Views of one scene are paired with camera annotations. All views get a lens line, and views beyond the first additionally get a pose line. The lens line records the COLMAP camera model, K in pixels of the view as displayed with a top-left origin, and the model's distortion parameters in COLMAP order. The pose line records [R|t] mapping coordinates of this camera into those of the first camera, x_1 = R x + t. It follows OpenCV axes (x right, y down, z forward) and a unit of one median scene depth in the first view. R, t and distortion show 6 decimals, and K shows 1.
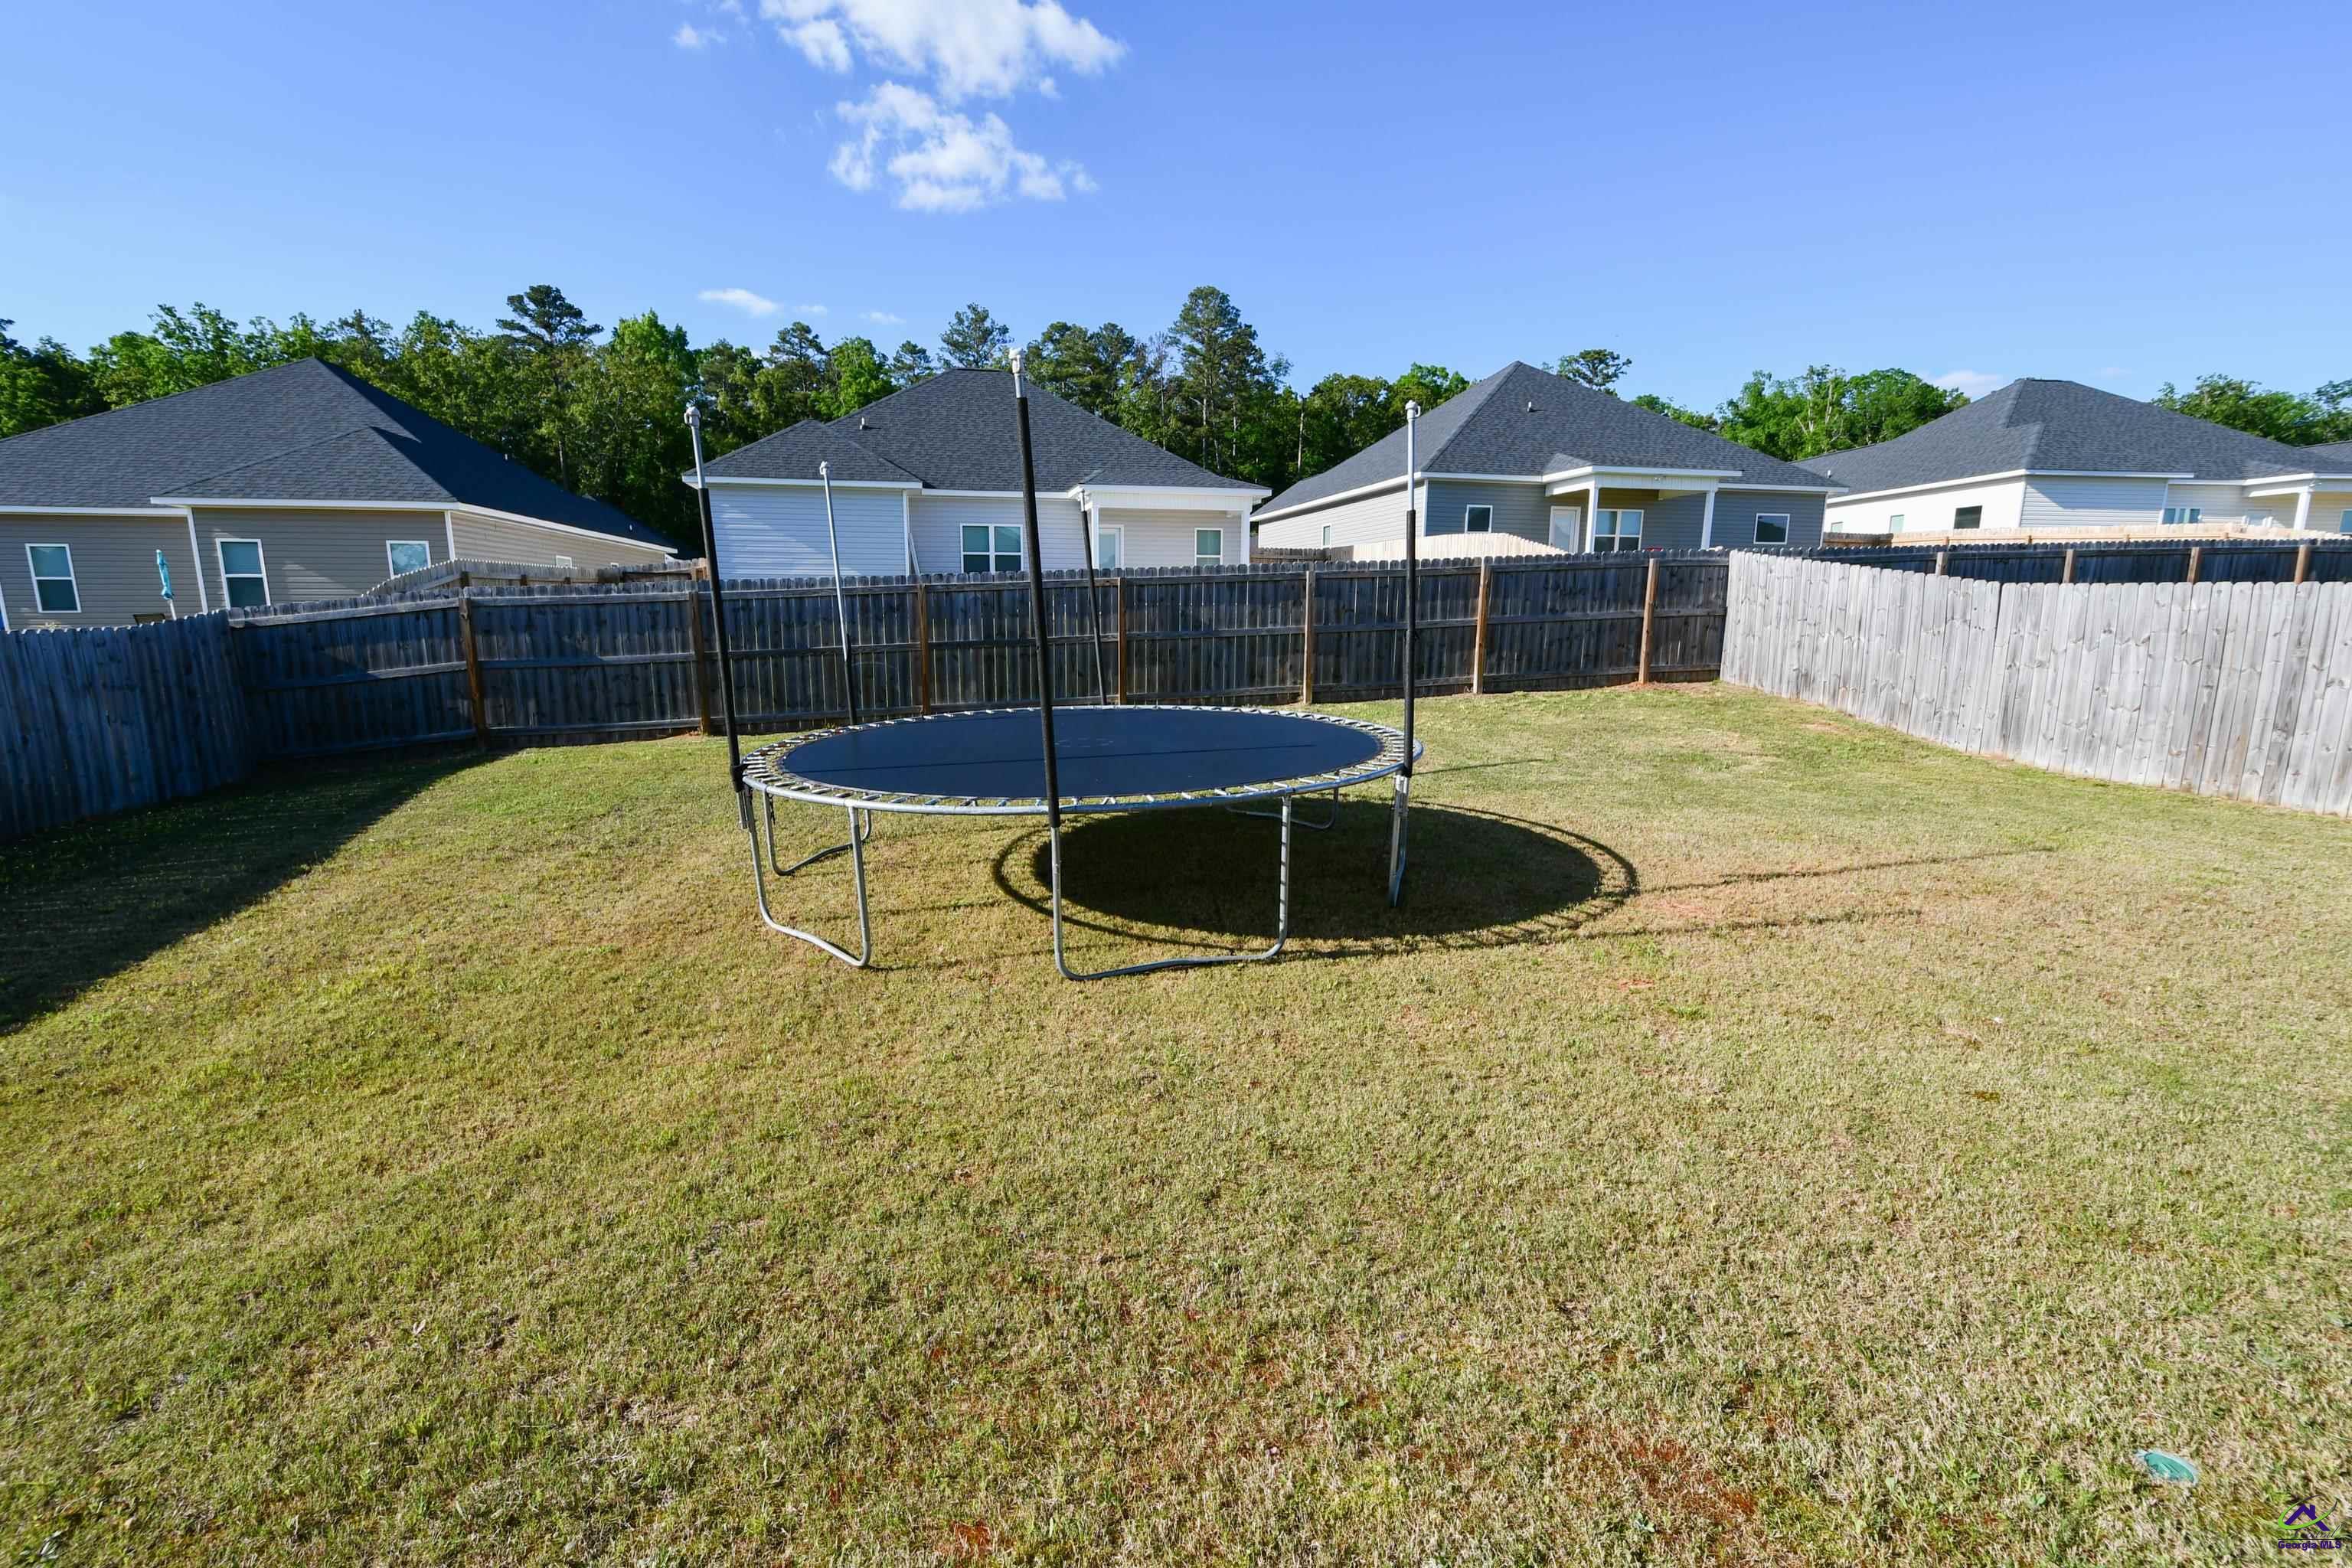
lens RADIAL K [[1032.0, 0, 1160.6], [0, 1032.0, 806.6], [0, 0, 1]] dist [0.006206, -0.007802]
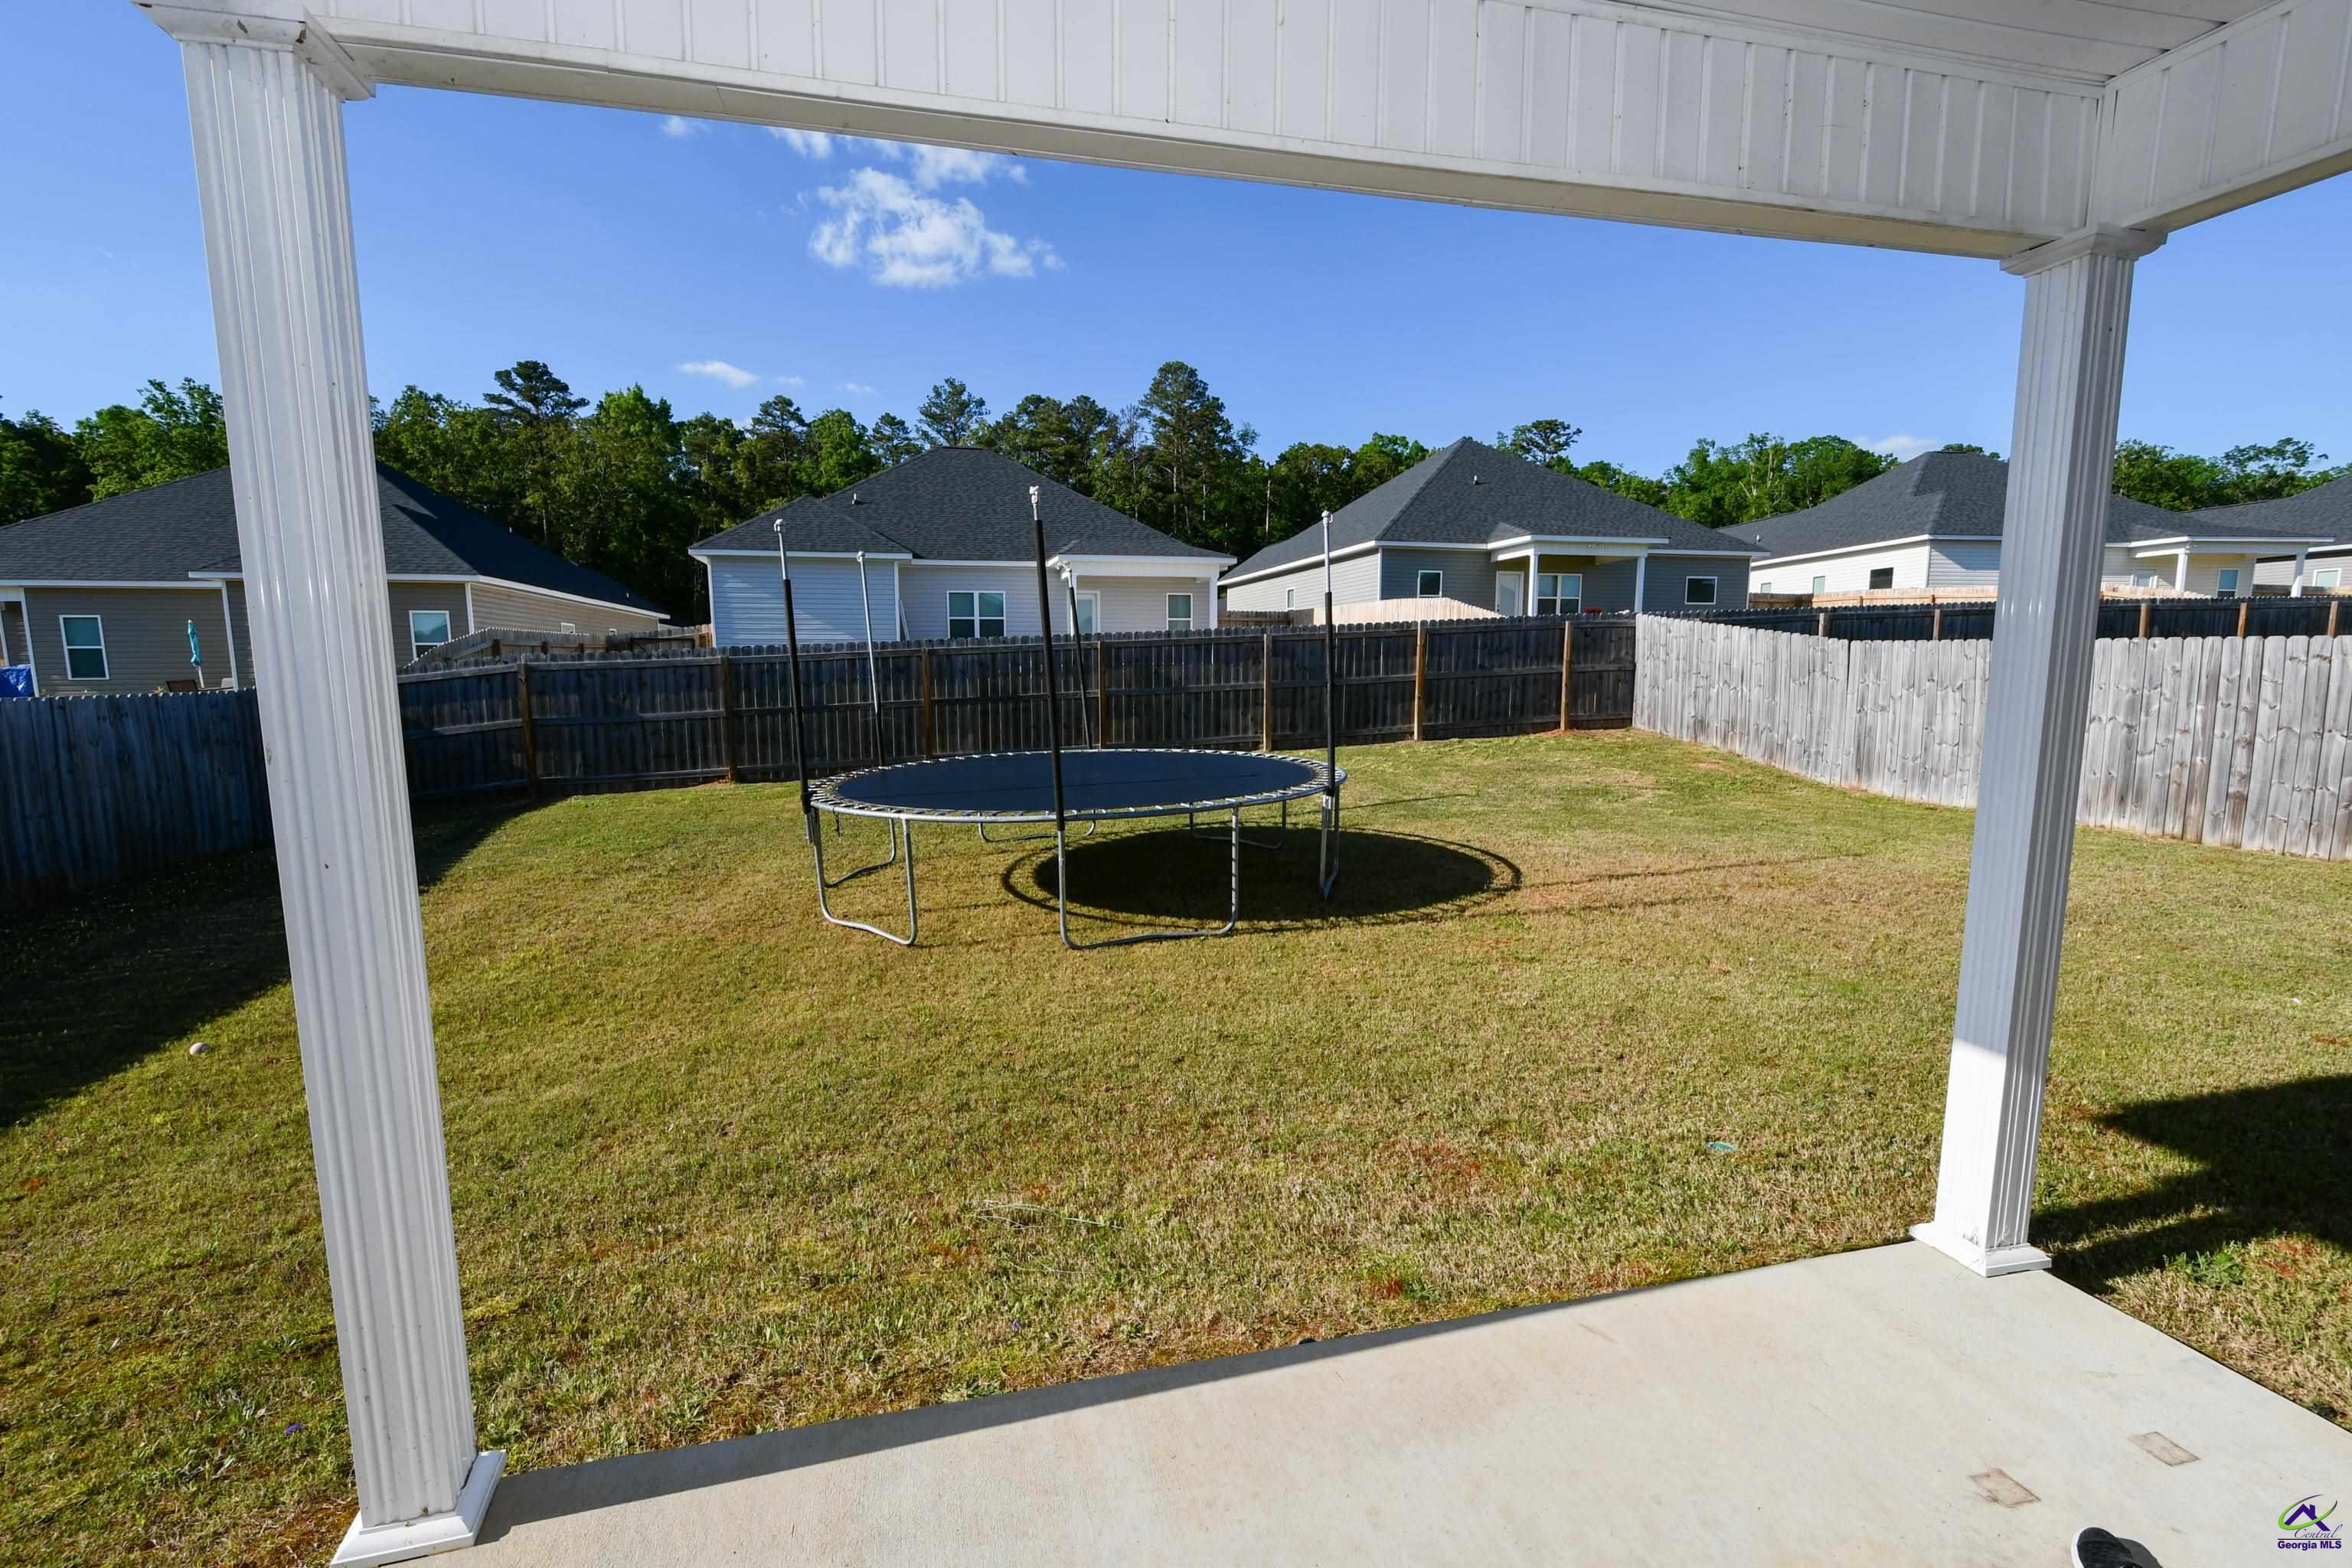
lens RADIAL K [[1032.0, 0, 1160.6], [0, 1032.0, 806.6], [0, 0, 1]] dist [0.006206, -0.007802]
pose [[0.999653, -0.011065, 0.023890, -0.001823], [0.012382, 0.998369, -0.055730, 0.023241], [-0.023234, 0.056006, 0.998160, -0.121136]]
